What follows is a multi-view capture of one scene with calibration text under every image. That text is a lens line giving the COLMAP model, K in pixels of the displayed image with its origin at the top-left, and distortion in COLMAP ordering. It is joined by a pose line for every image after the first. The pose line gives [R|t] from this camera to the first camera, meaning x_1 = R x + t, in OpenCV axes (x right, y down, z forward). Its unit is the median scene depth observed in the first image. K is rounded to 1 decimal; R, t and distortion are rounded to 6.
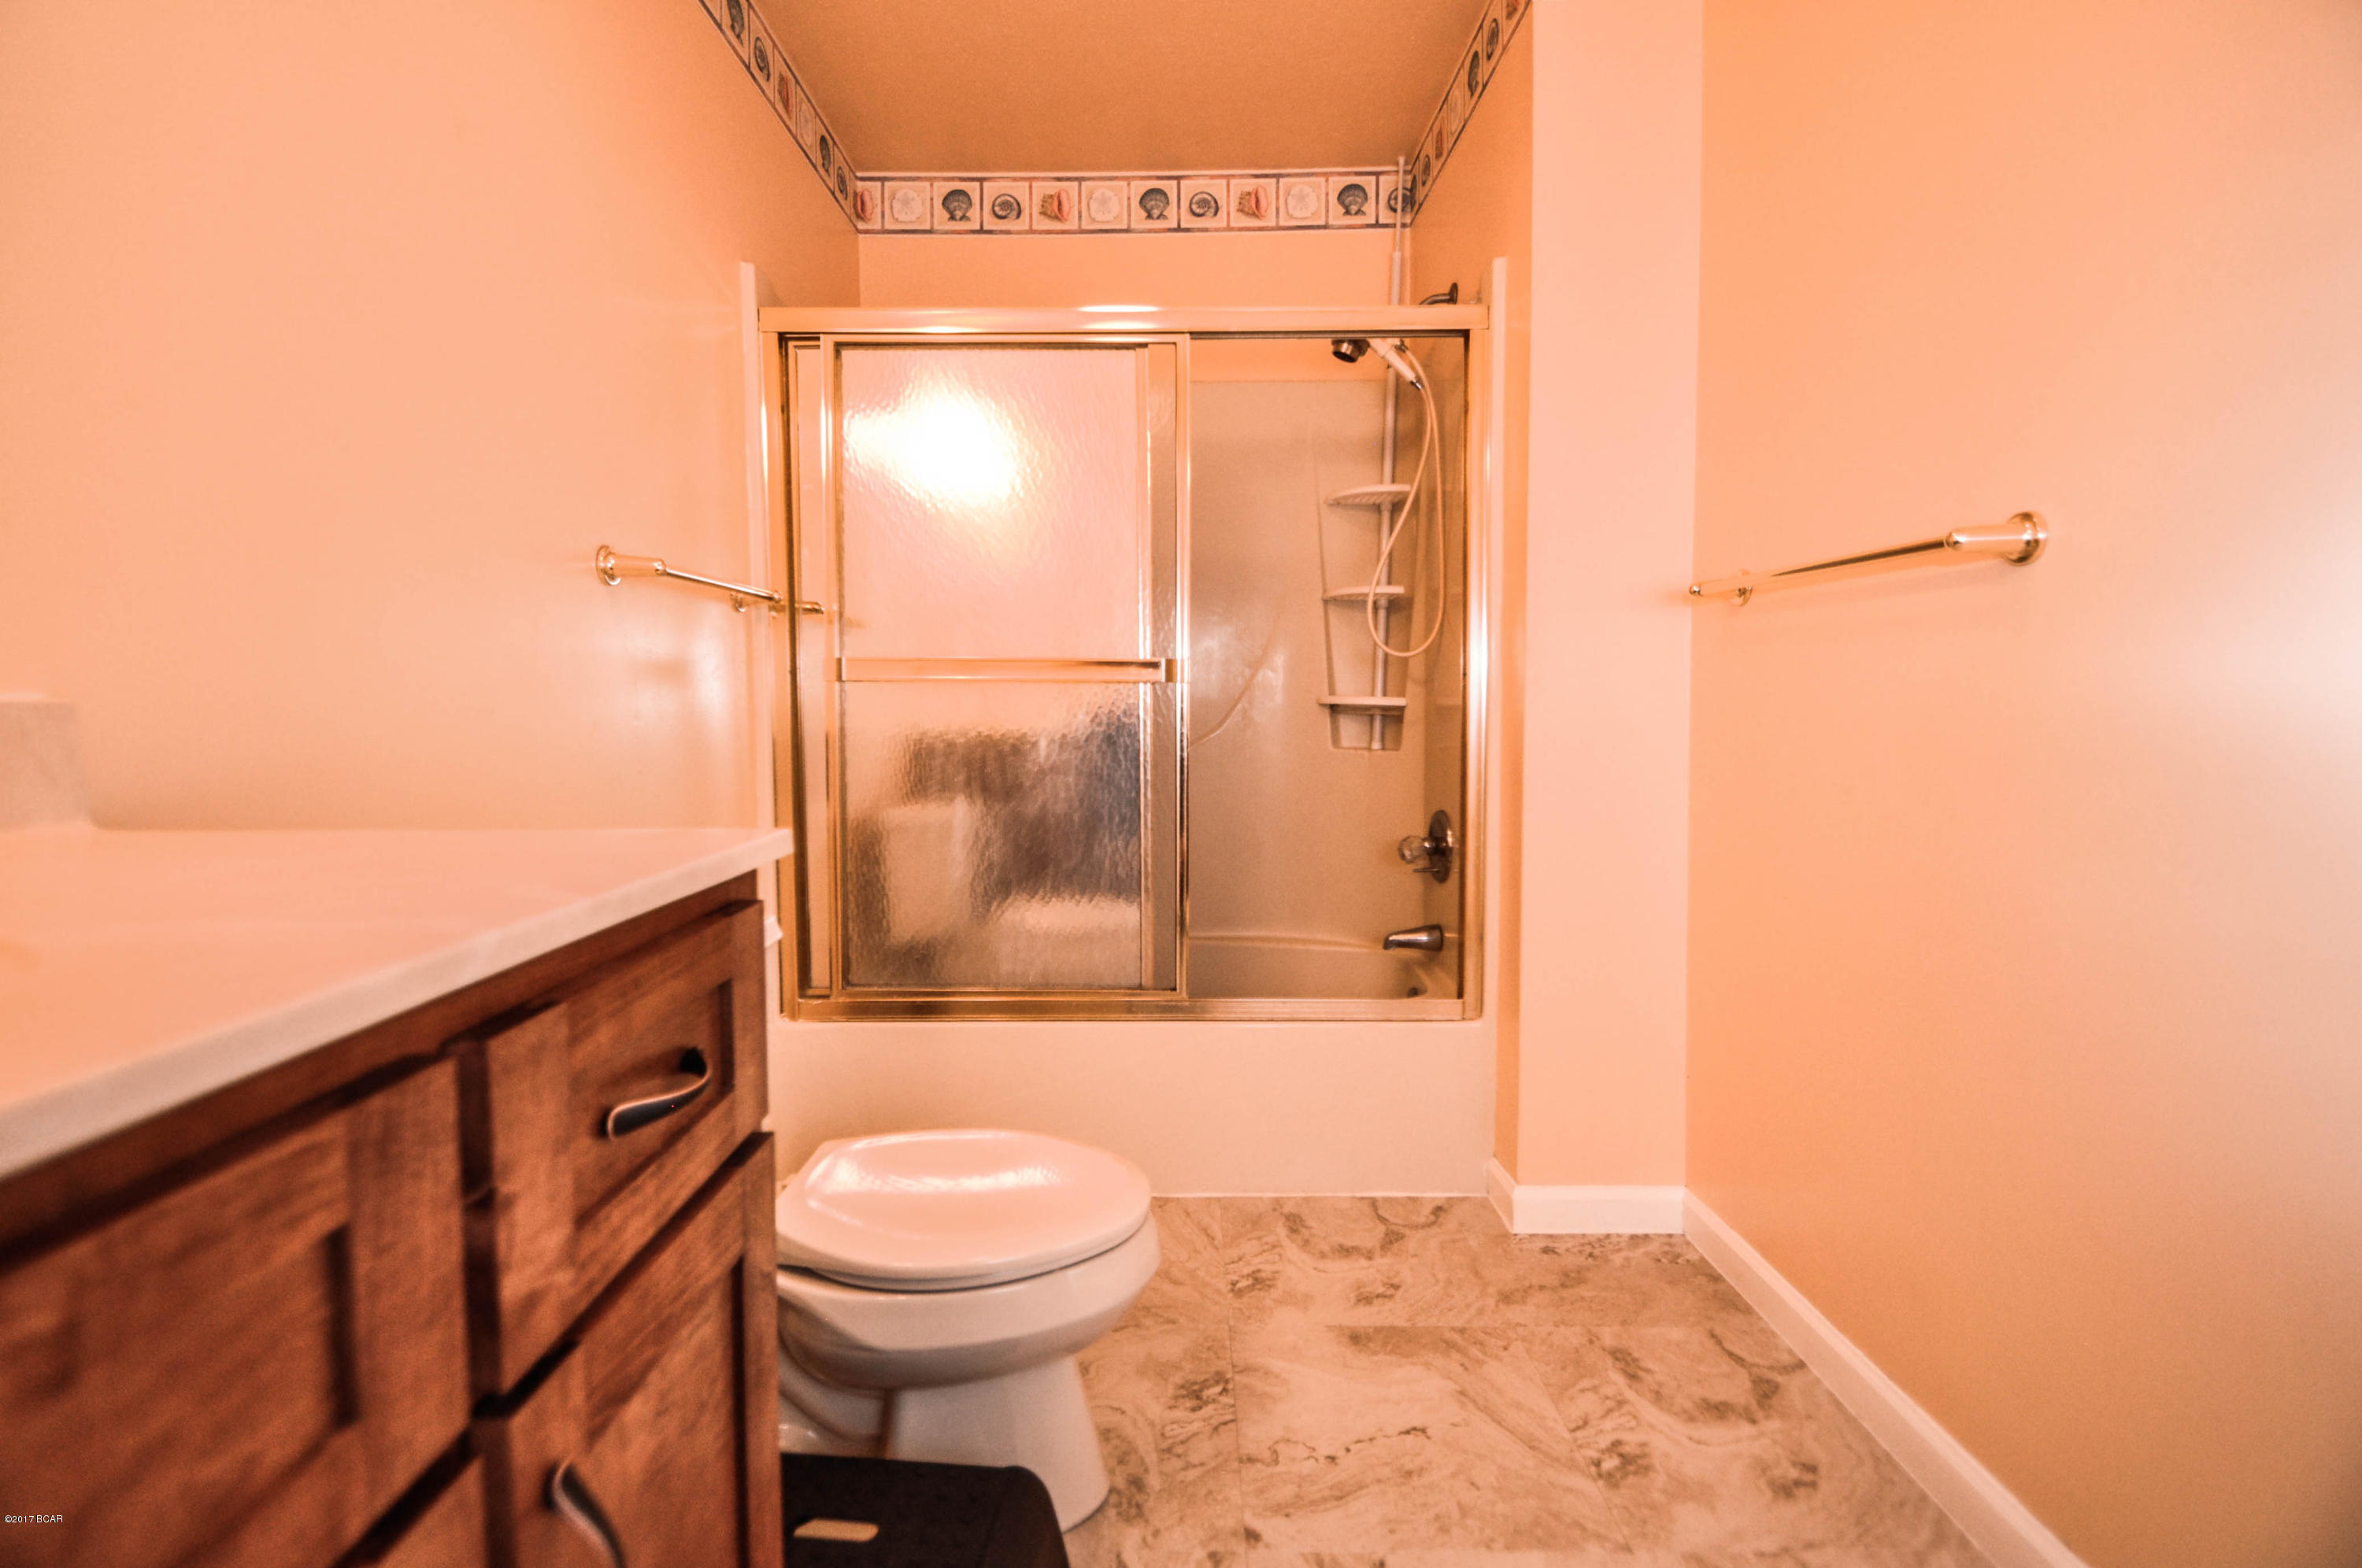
lens RADIAL K [[1072.1, 0, 1174.5], [0, 1072.1, 741.7], [0, 0, 1]] dist [0.013962, -0.000163]
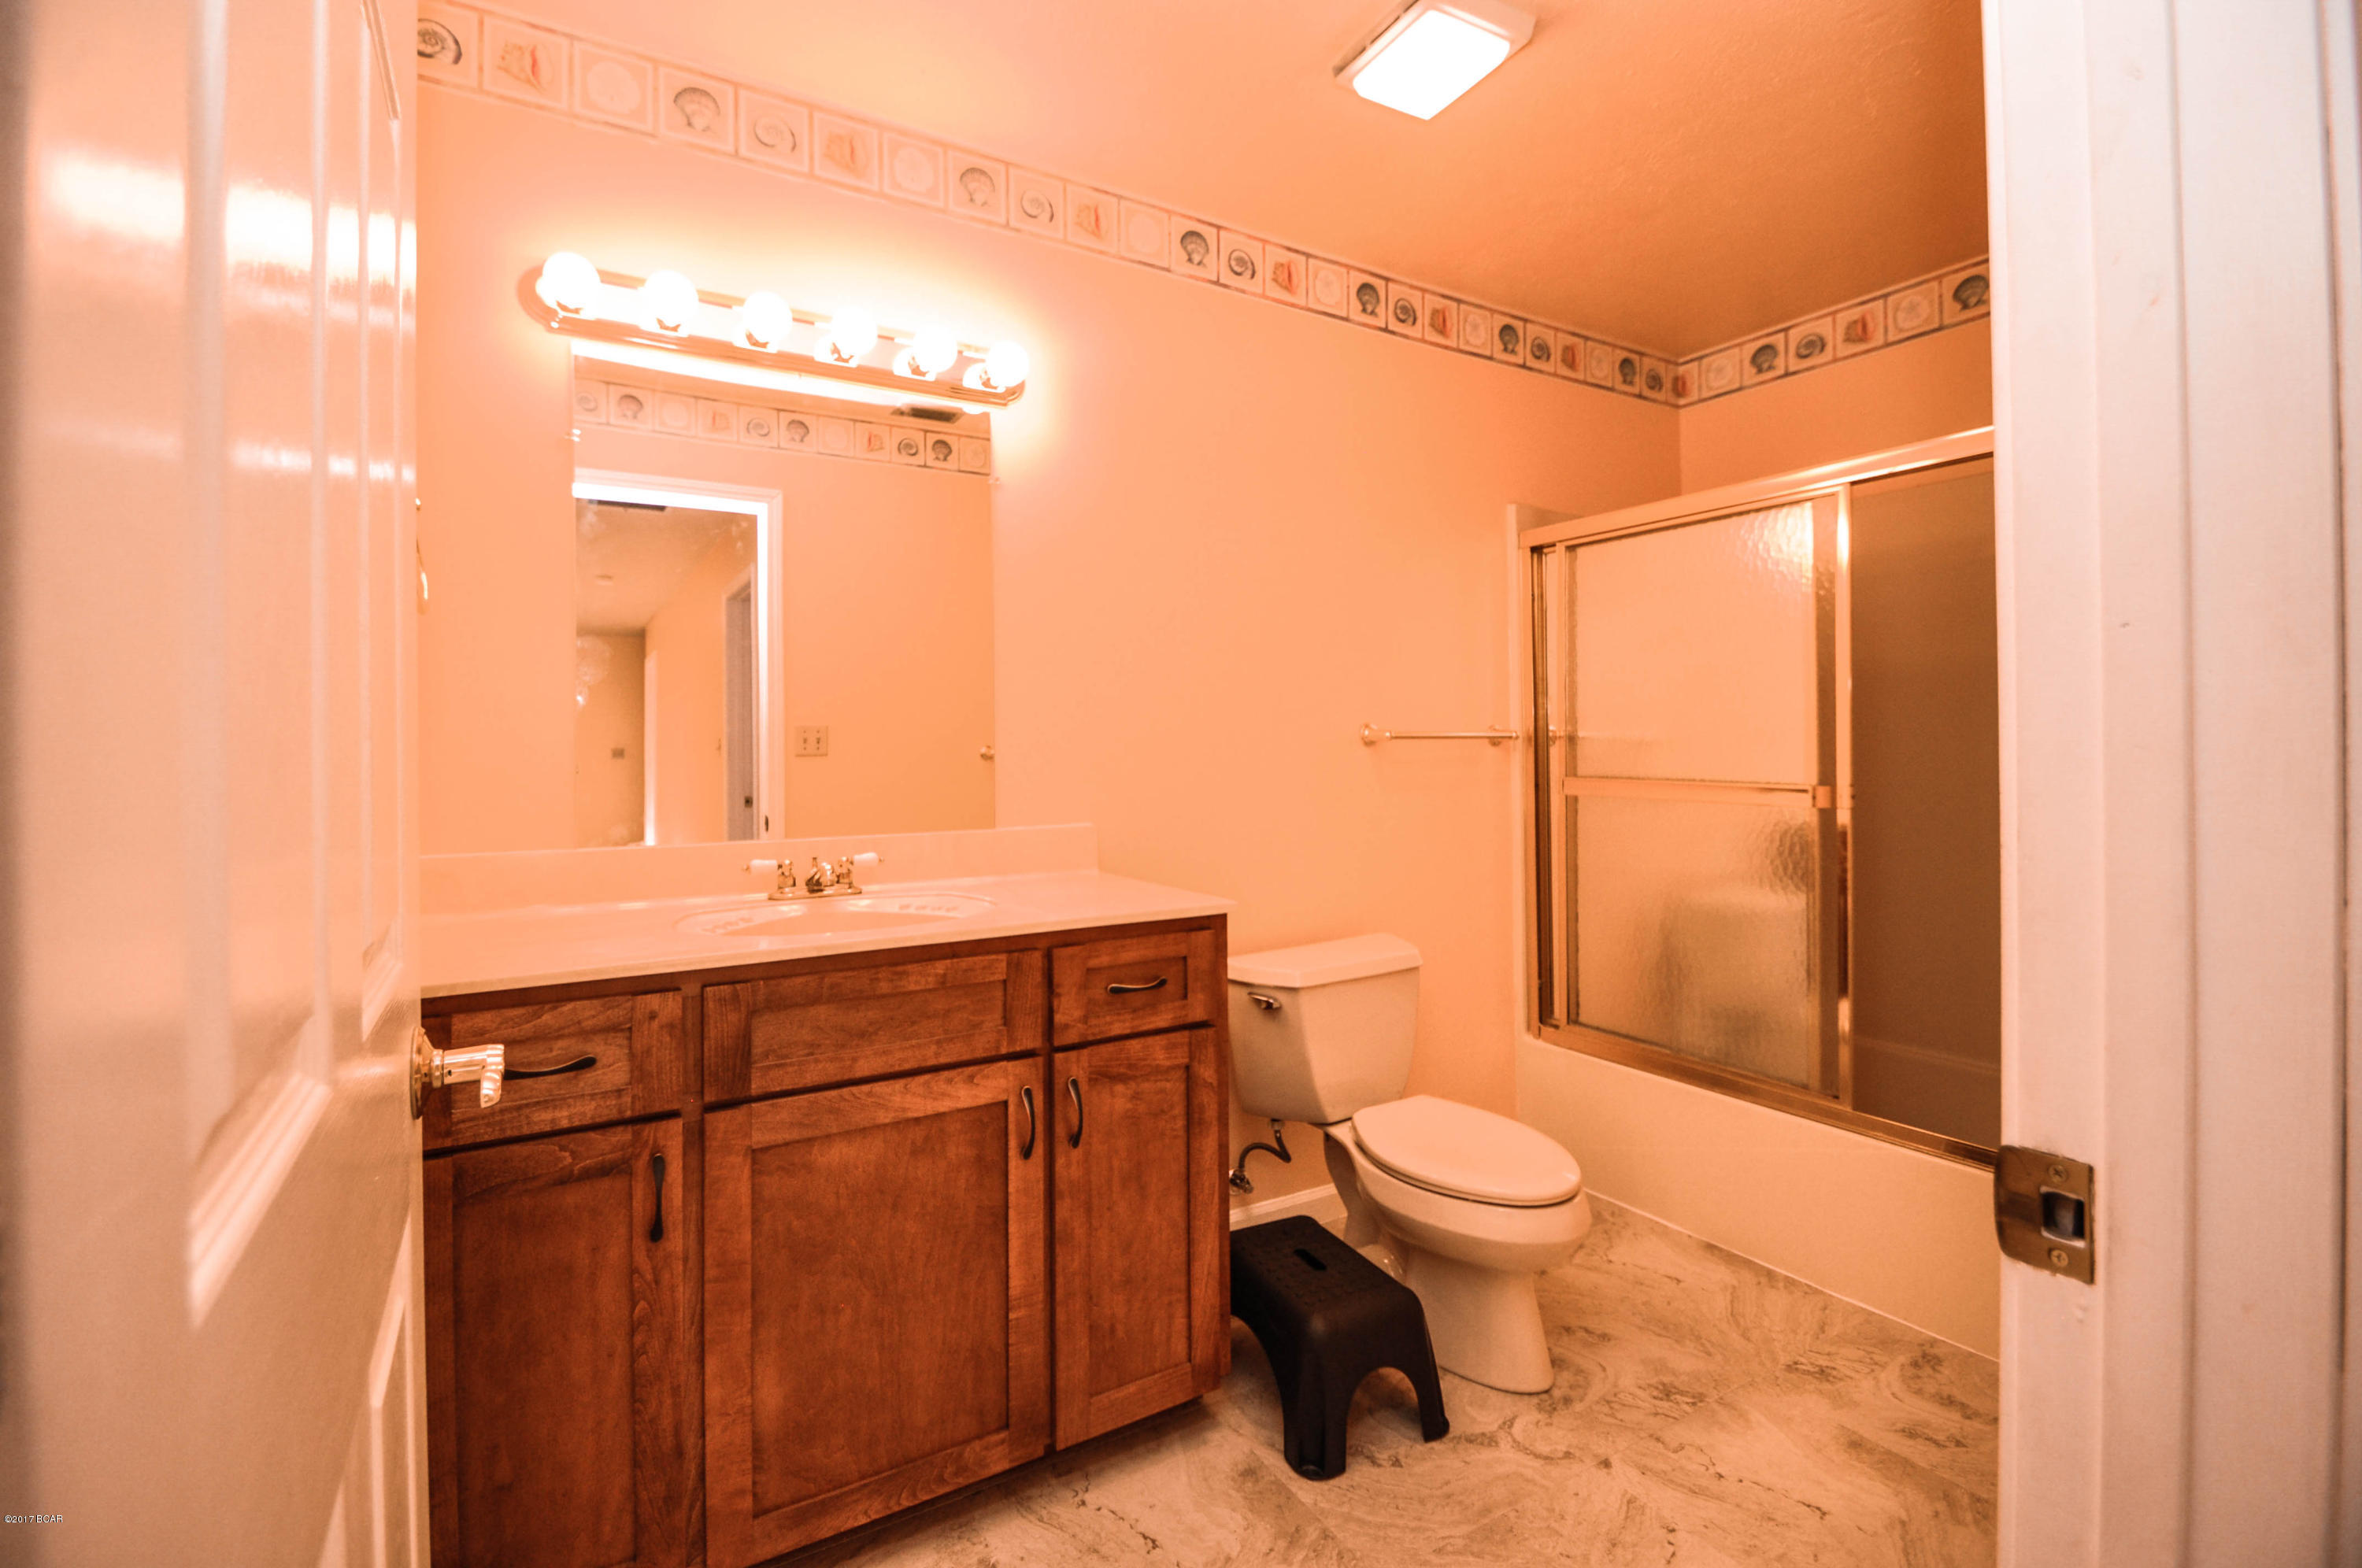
lens RADIAL K [[1072.1, 0, 1174.5], [0, 1072.1, 741.7], [0, 0, 1]] dist [0.013962, -0.000163]
pose [[0.521394, -0.003265, -0.853310, 0.711834], [-0.029790, 0.999313, -0.022025, -0.094132], [0.852796, 0.036904, 0.520939, -0.152387]]
